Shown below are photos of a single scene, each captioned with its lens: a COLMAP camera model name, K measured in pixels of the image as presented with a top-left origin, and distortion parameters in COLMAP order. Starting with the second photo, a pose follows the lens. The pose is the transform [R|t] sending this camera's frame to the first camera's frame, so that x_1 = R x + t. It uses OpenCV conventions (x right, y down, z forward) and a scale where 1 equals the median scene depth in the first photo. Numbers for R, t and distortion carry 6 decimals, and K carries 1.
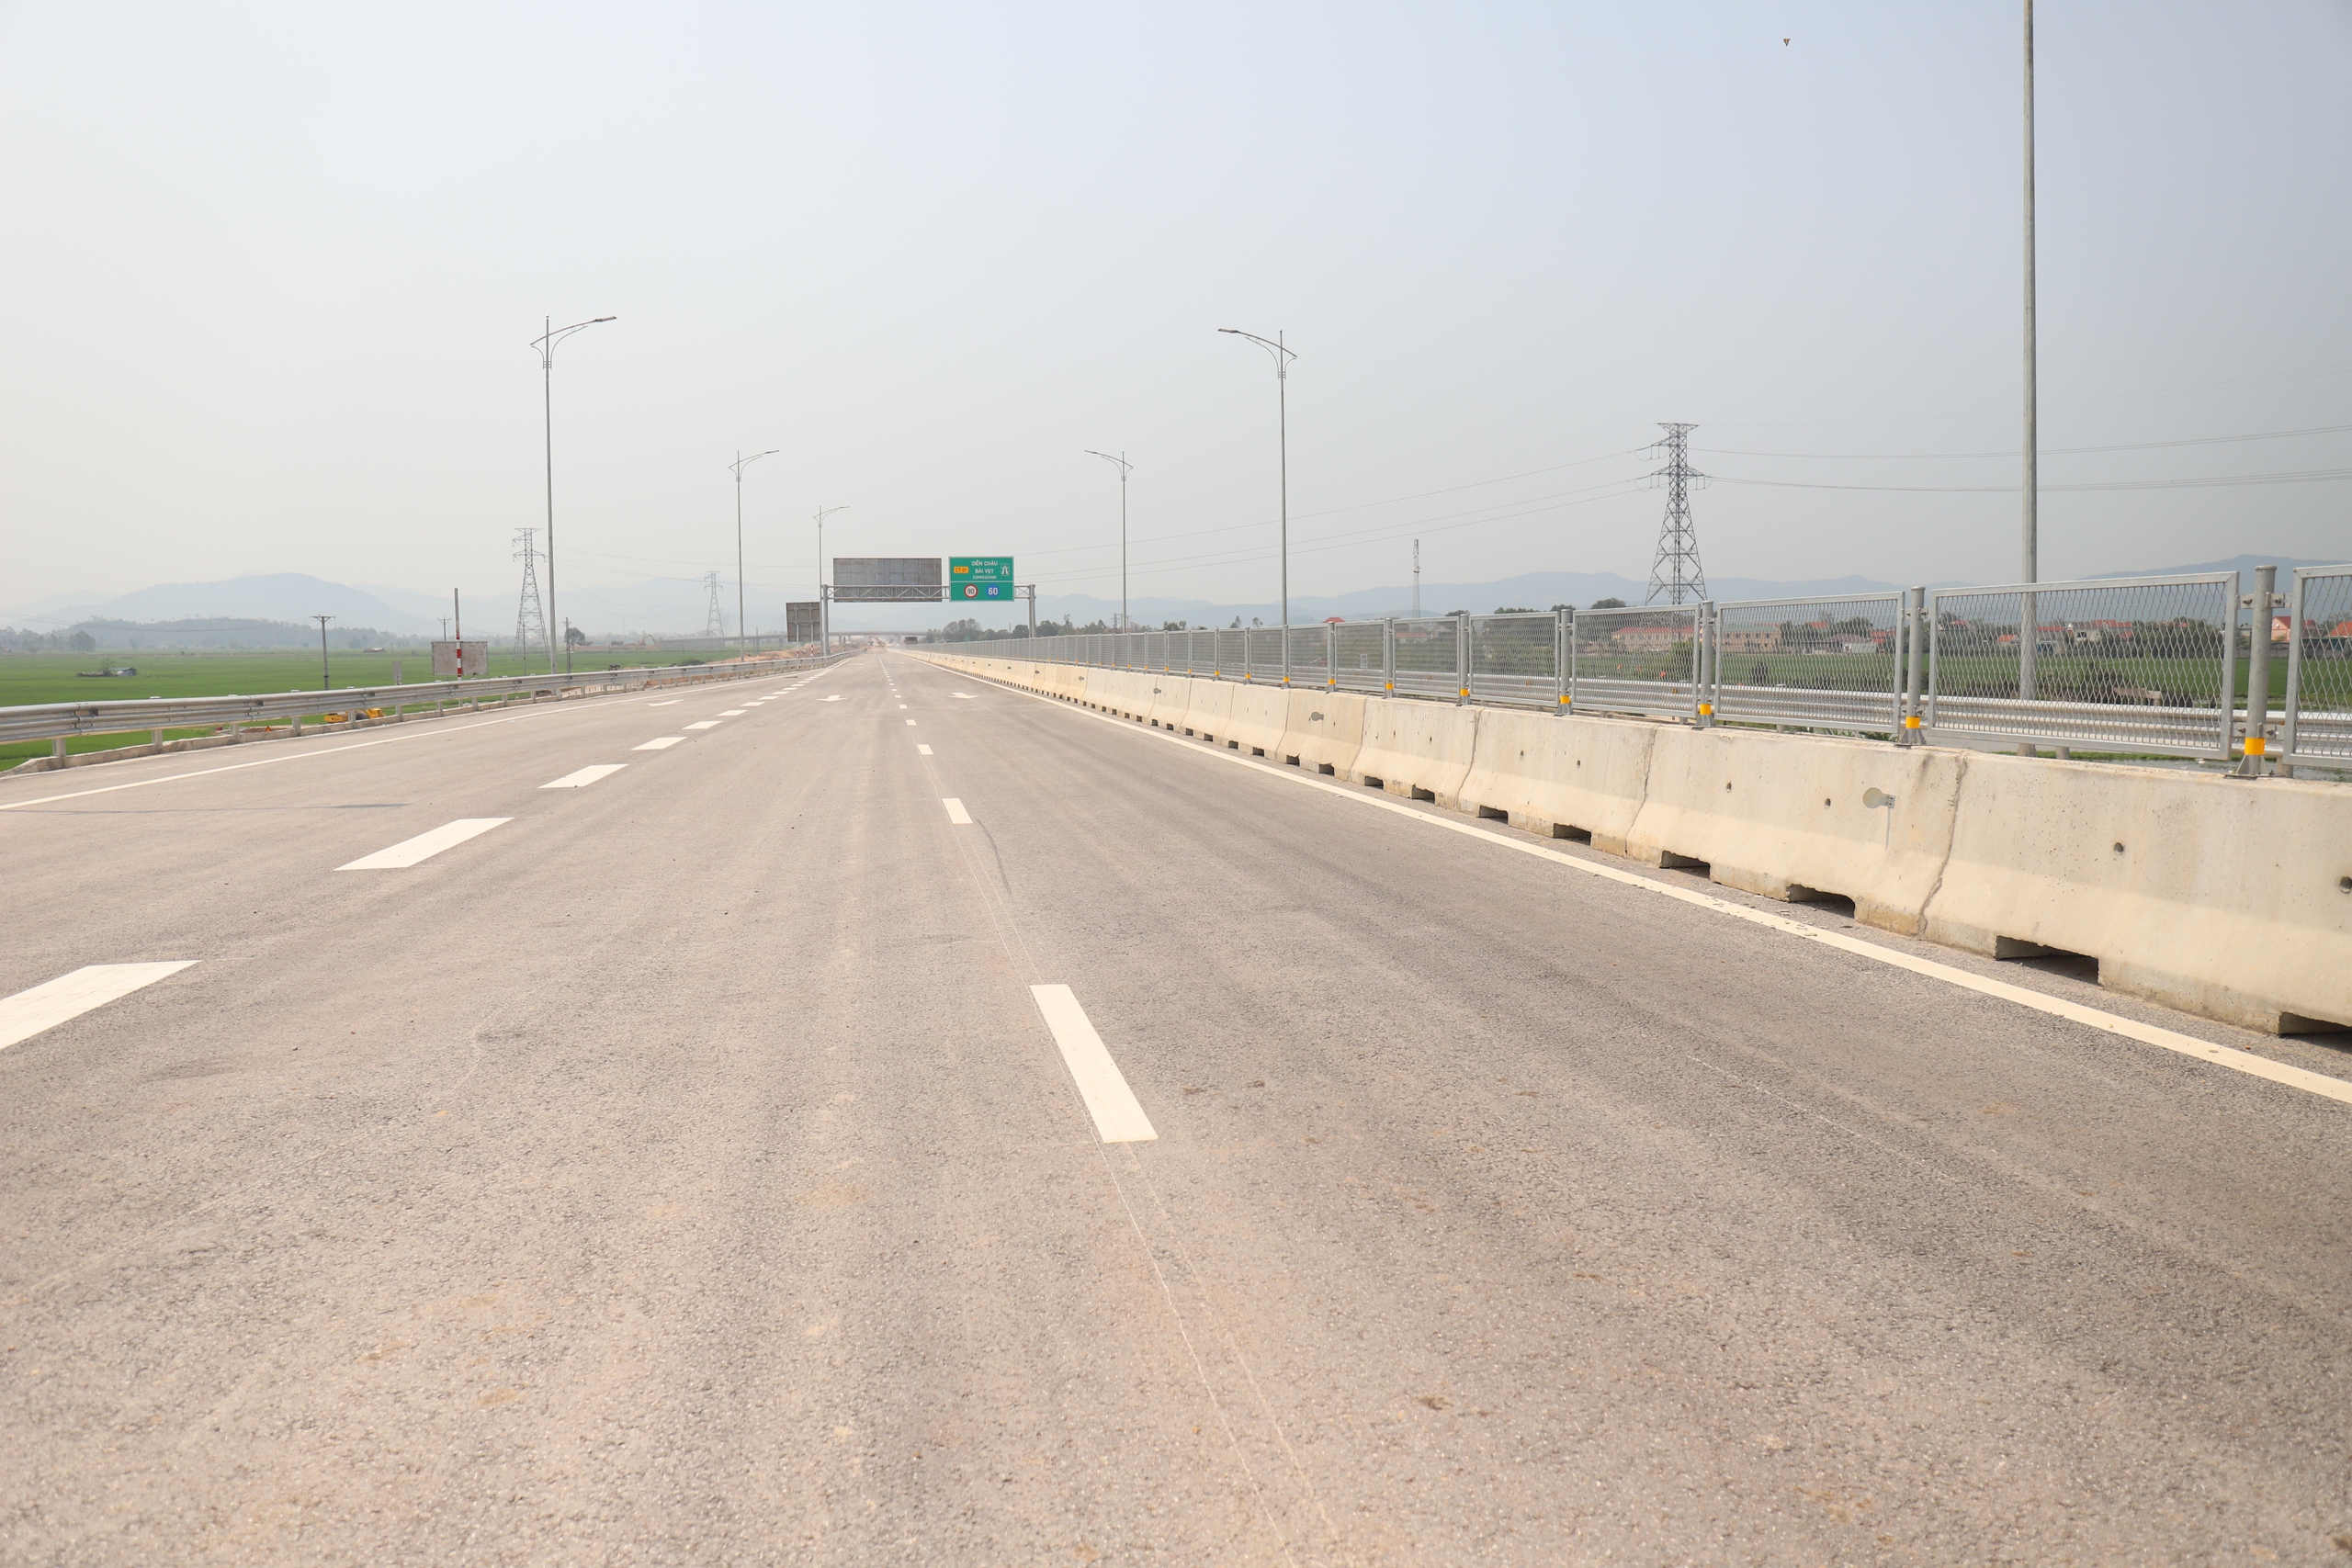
lens RADIAL K [[2063.6, 0, 1176.0], [0, 2063.6, 784.0], [0, 0, 1]] dist [-0.002981, -0.000945]
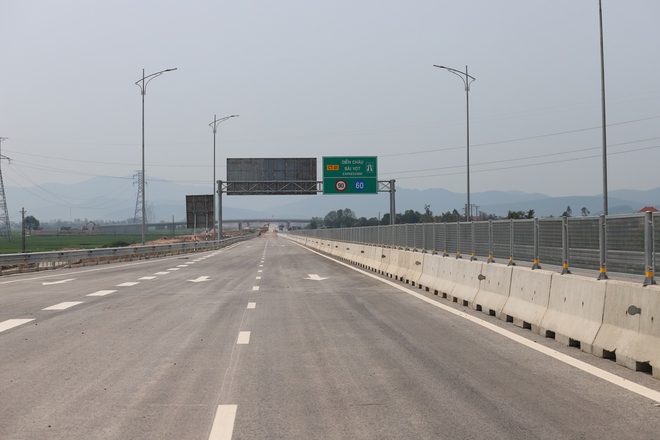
lens RADIAL K [[1586.5, 0, 330.0], [0, 1586.5, 220.0], [0, 0, 1]] dist [-0.379813, 0.237197]
pose [[0.992349, 0.000197, -0.123461, 0.006848], [-0.009185, 0.997345, -0.072236, -0.007974], [0.123119, 0.072817, 0.989717, 0.100662]]
